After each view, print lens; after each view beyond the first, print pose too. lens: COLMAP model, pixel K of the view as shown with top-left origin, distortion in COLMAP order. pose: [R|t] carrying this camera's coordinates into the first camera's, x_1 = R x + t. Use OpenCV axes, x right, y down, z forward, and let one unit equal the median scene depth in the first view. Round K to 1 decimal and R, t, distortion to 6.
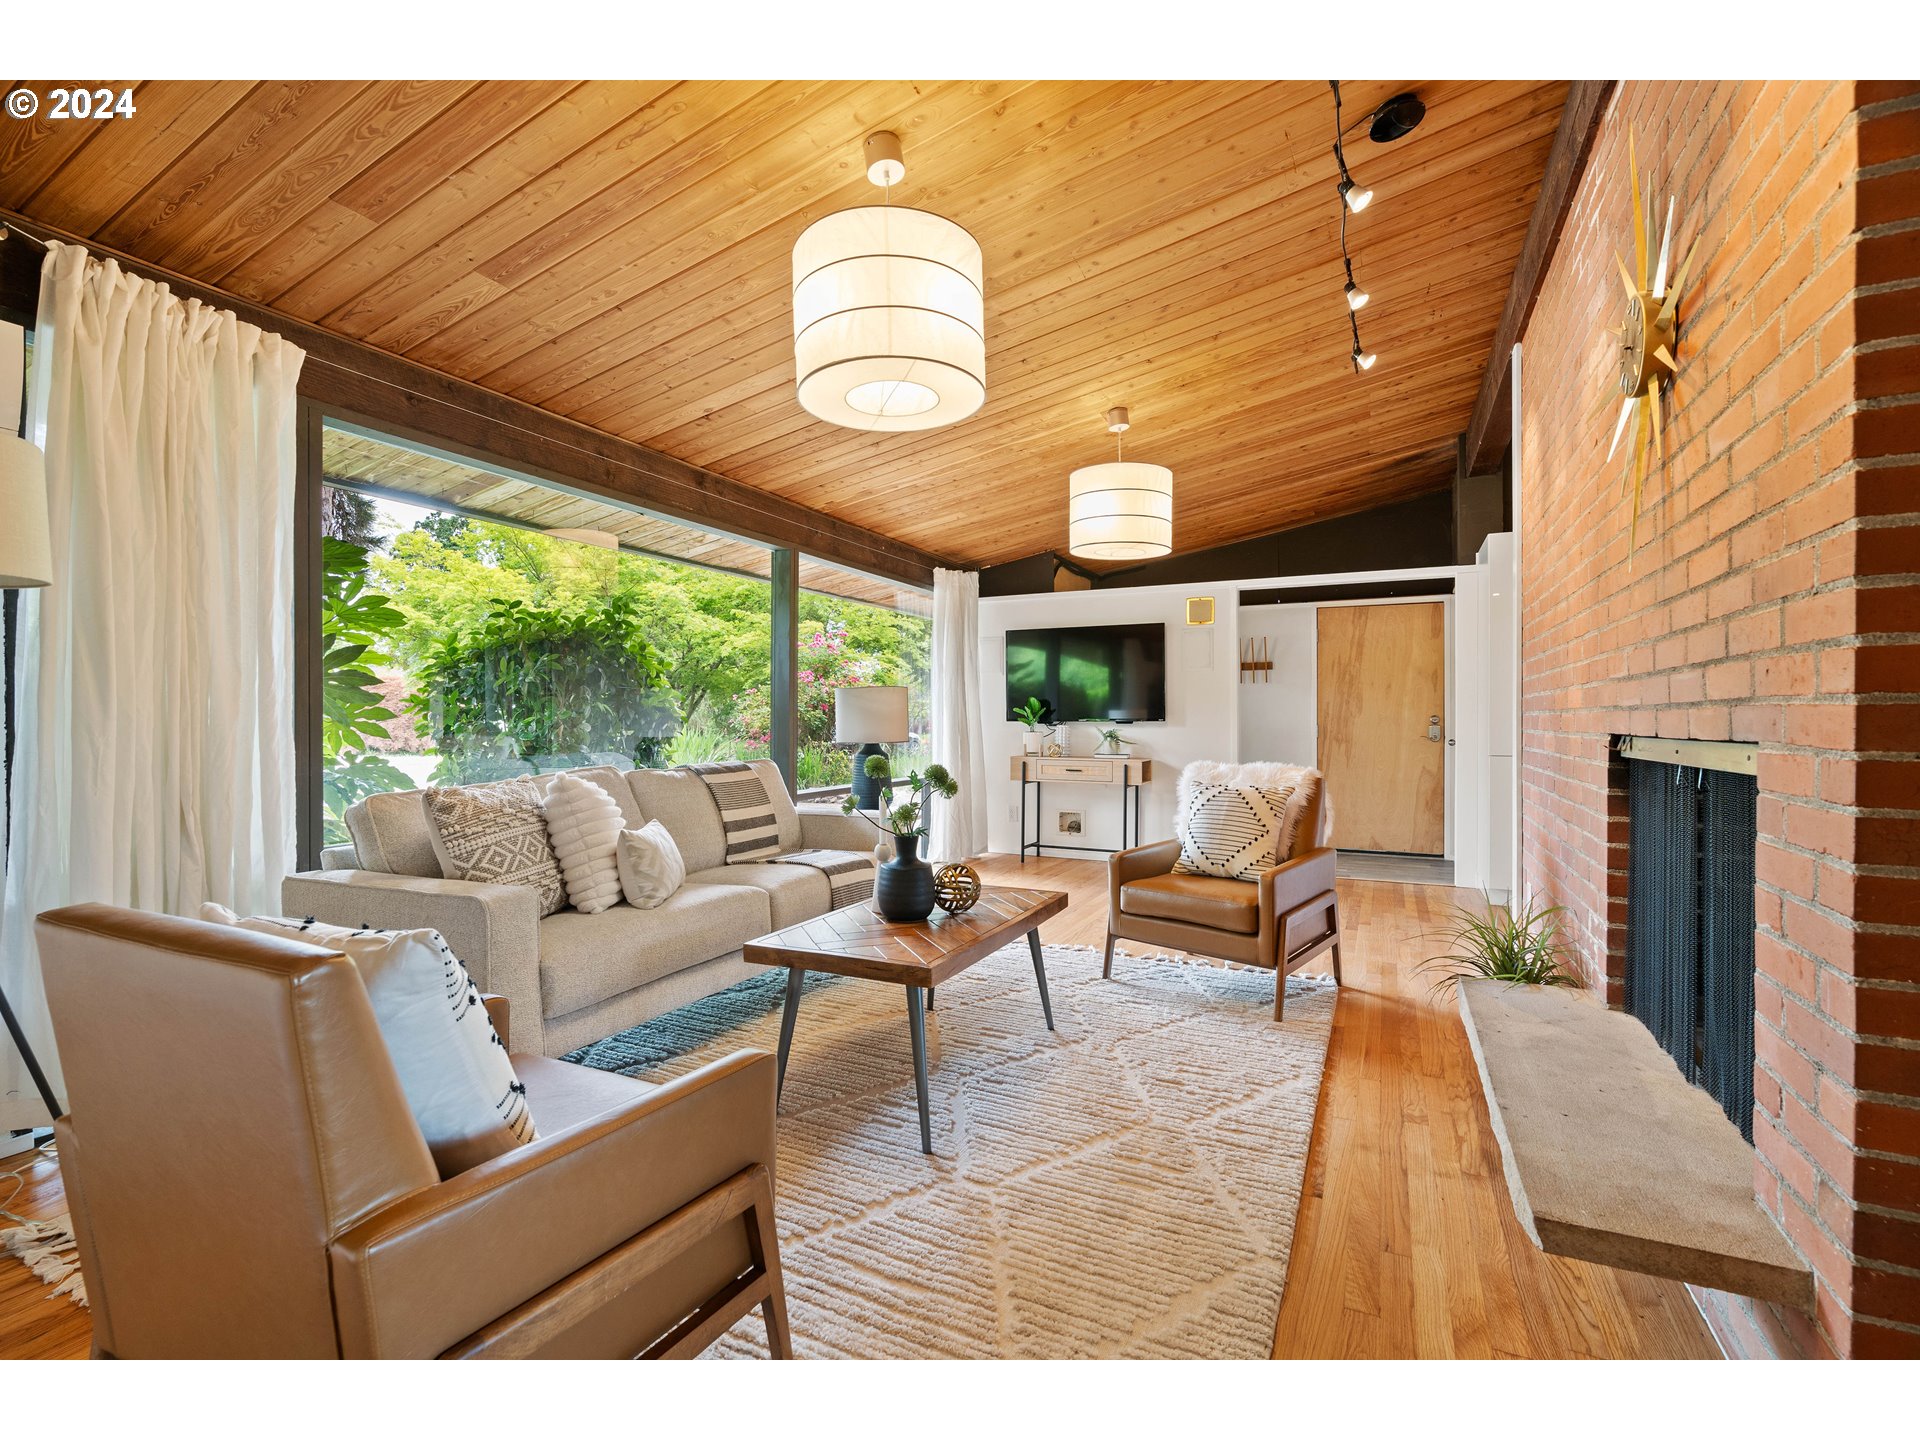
lens RADIAL K [[875.7, 0, 948.8], [0, 875.7, 715.6], [0, 0, 1]] dist [-0.001574, 0.000781]
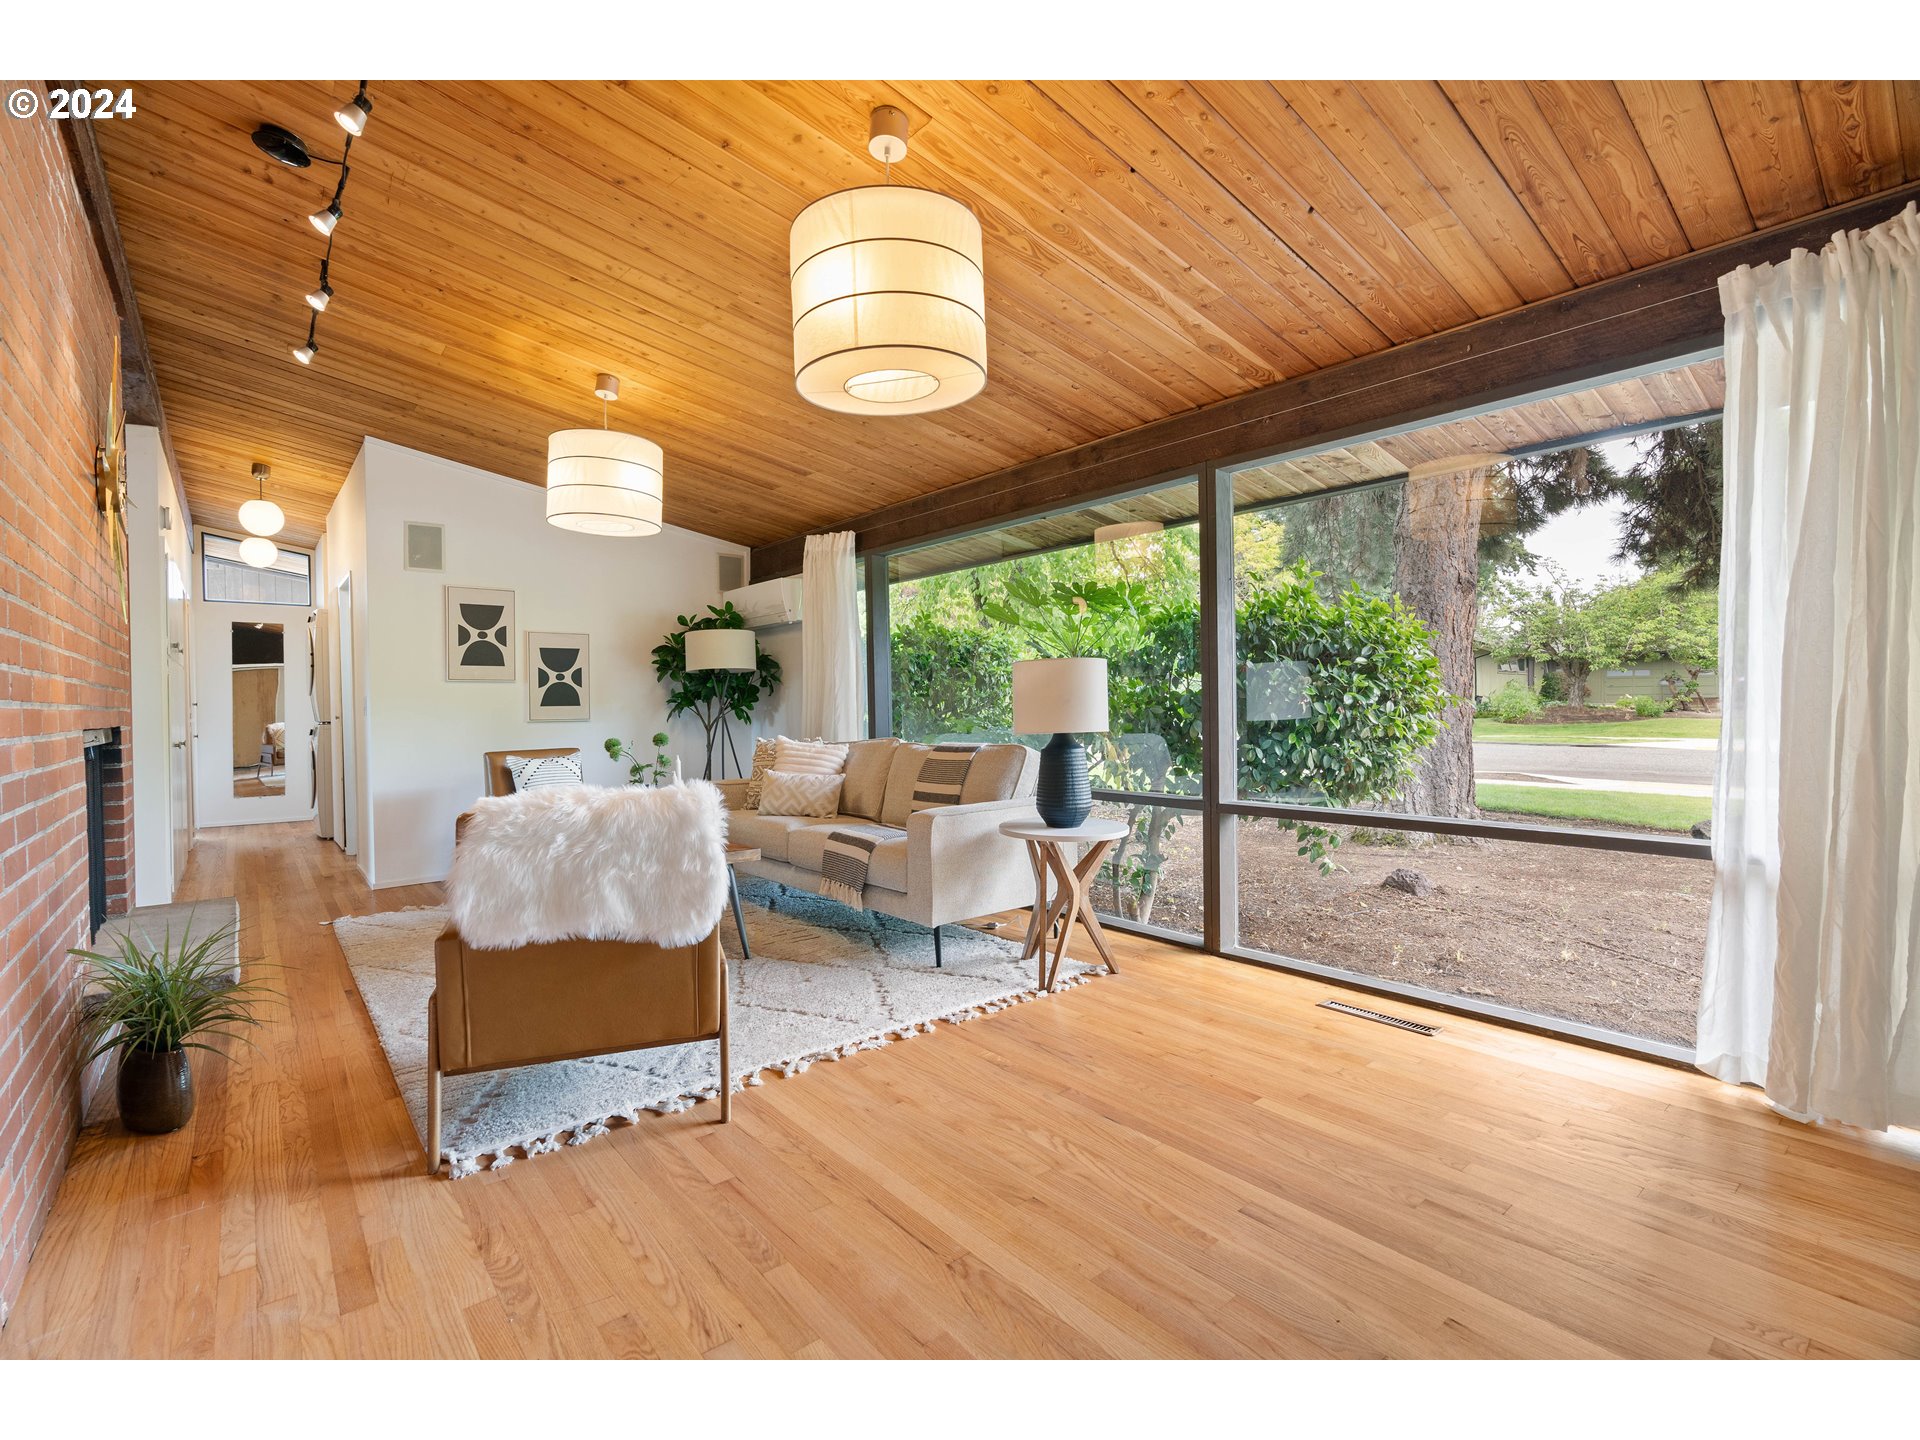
lens RADIAL K [[868.5, 0, 956.4], [0, 868.5, 712.3], [0, 0, 1]] dist [-0.008922, 0.001387]
pose [[-0.400320, 0.010526, -0.916315, 0.626049], [0.016761, 0.999851, 0.004163, 0.007344], [0.916222, -0.013692, -0.400436, 1.193679]]
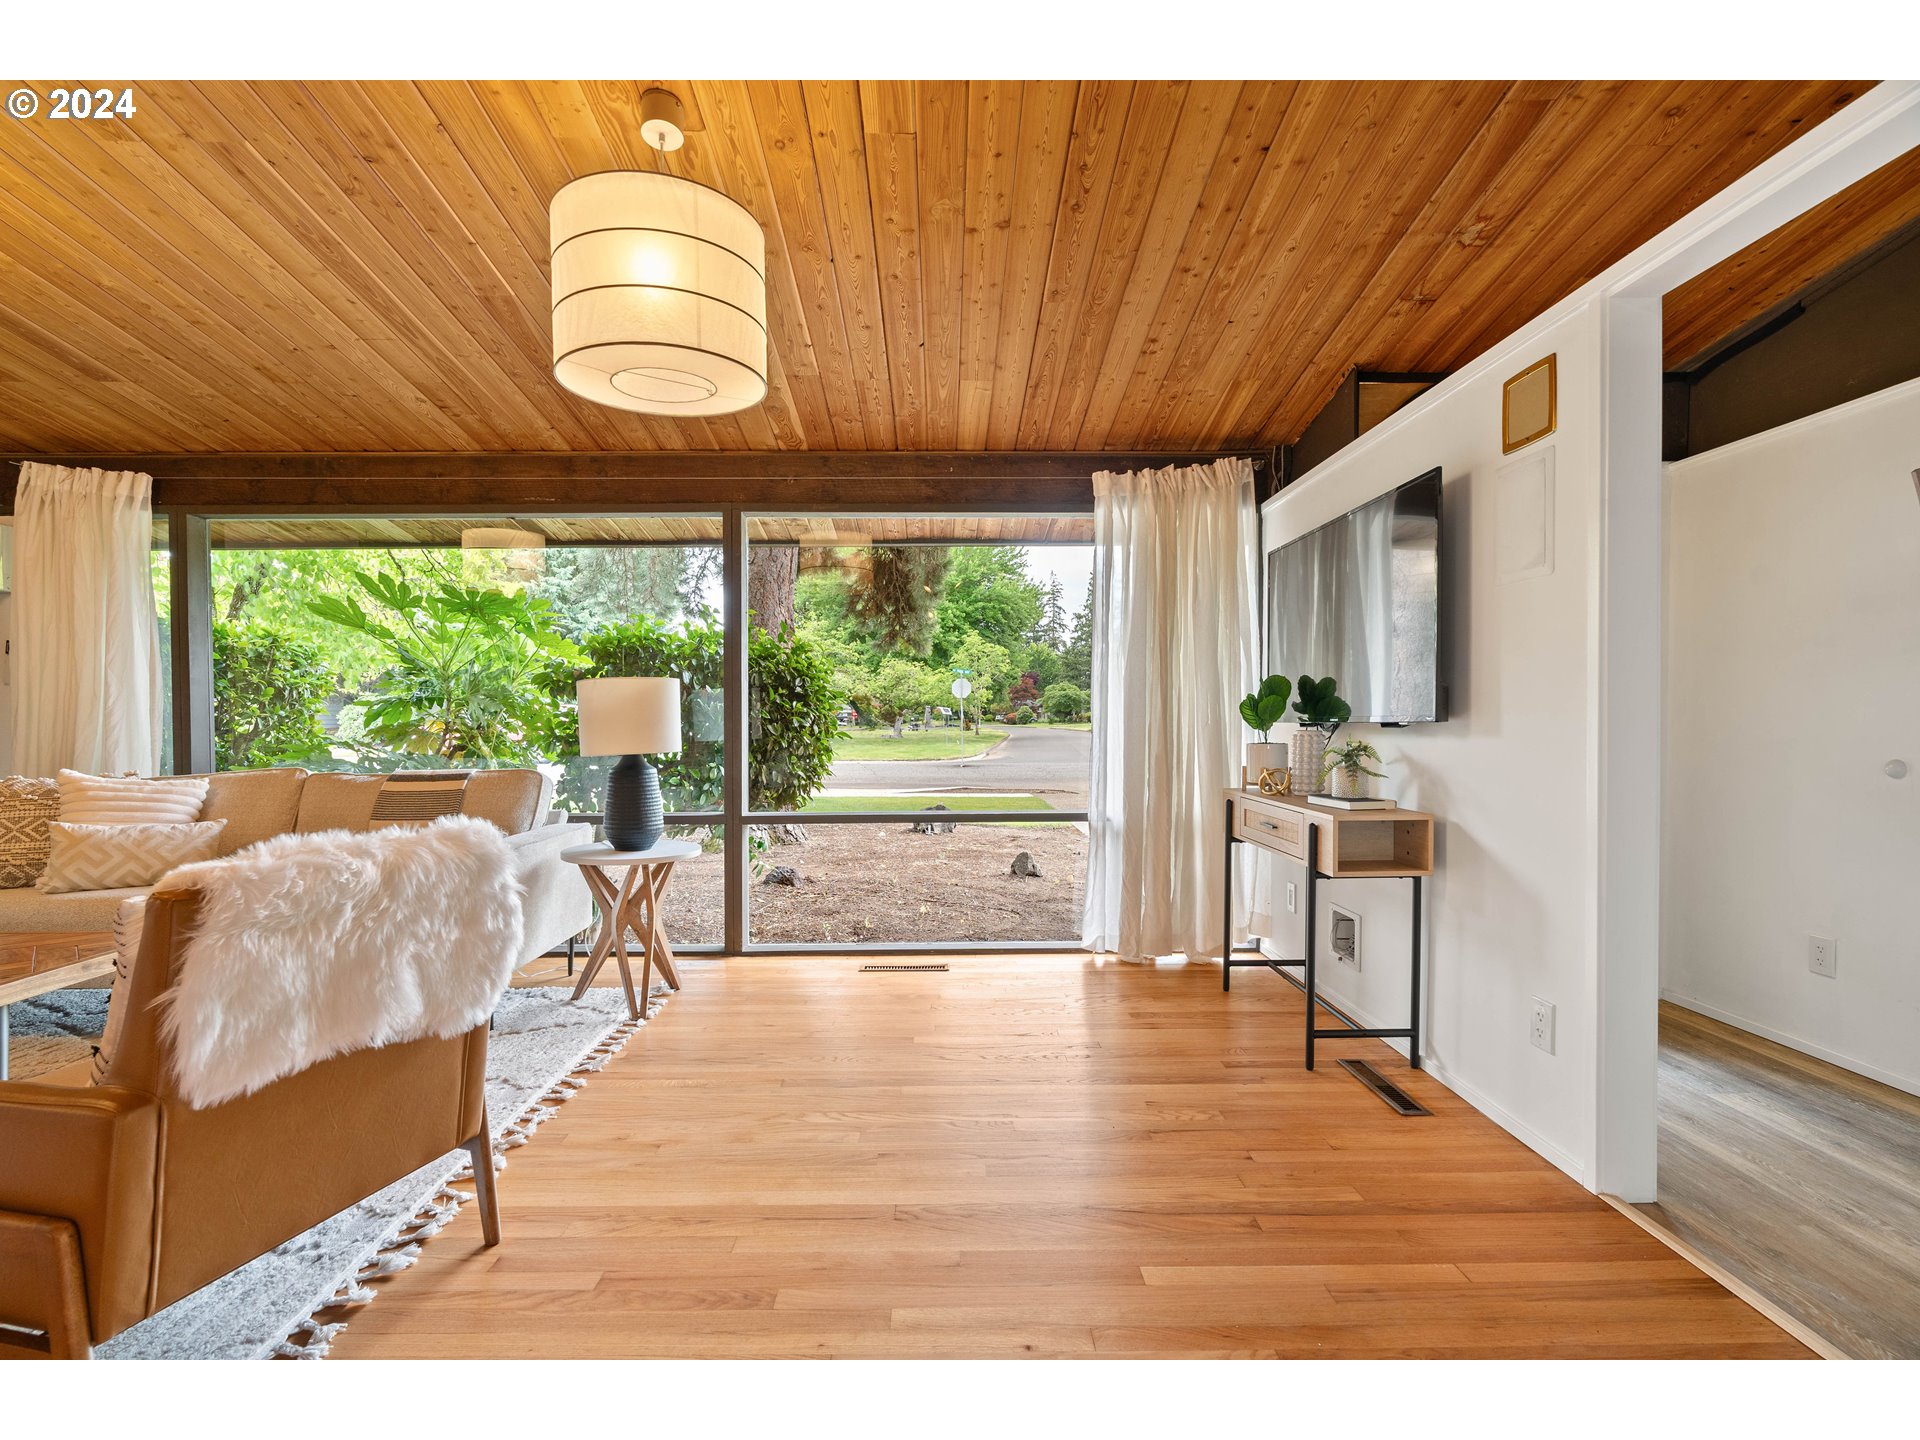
lens RADIAL K [[868.5, 0, 943.8], [0, 868.5, 725.9], [0, 0, 1]] dist [-0.001232, 0.000355]
pose [[0.455066, -0.000612, -0.890458, 0.673230], [0.009843, 0.999942, 0.004342, 0.005628], [0.890404, -0.010741, 0.455045, 0.879677]]
